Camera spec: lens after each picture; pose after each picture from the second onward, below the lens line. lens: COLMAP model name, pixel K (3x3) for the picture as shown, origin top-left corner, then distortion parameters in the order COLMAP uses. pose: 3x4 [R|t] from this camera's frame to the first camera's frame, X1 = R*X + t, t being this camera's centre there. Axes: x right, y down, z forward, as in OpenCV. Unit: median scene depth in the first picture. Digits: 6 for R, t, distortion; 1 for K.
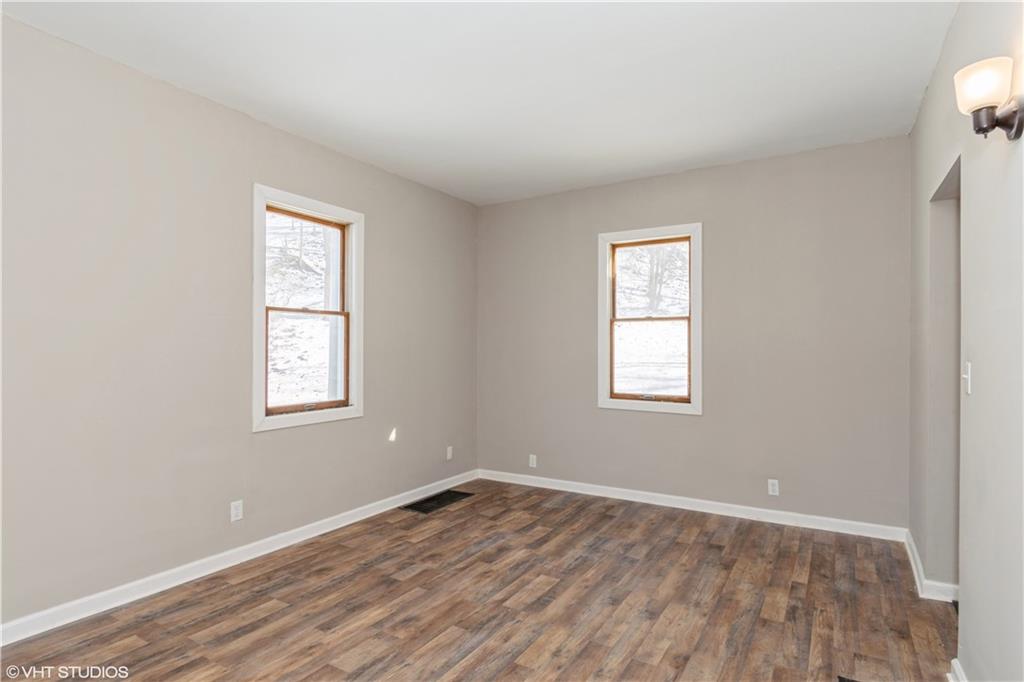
lens RADIAL K [[546.7, 0, 512.0], [0, 546.7, 341.0], [0, 0, 1]] dist [-0.002058, -0.000759]
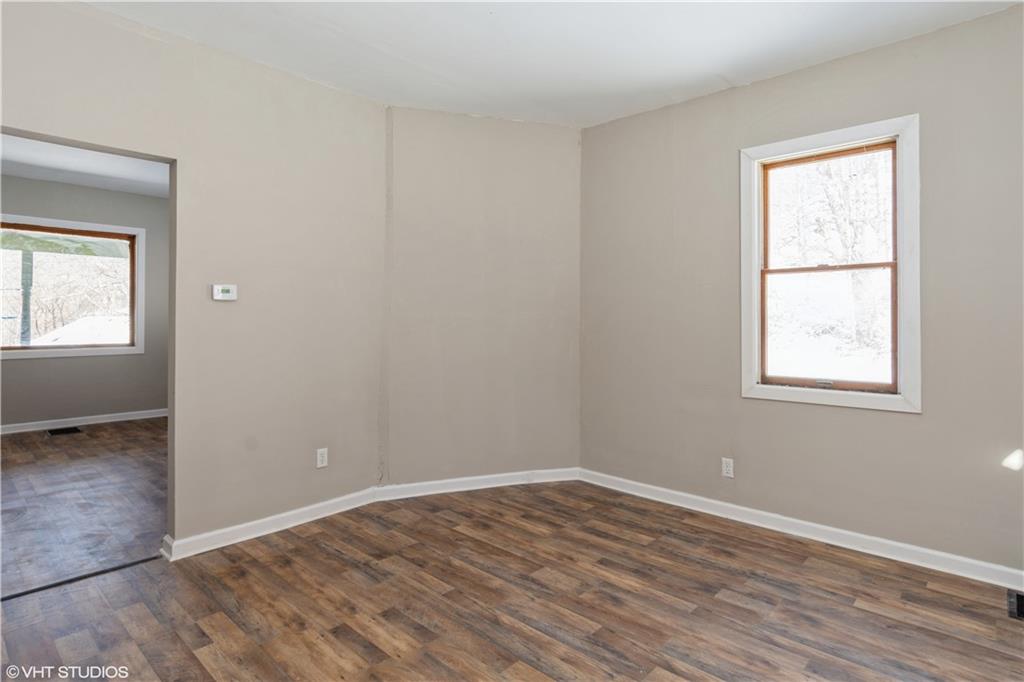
lens RADIAL K [[534.5, 0, 512.8], [0, 534.5, 316.3], [0, 0, 1]] dist [-0.001780, -0.000801]
pose [[-0.197822, -0.008938, -0.980197, 0.645455], [0.009641, 0.999892, -0.011064, 0.028469], [0.980191, -0.011638, -0.197714, 0.875048]]
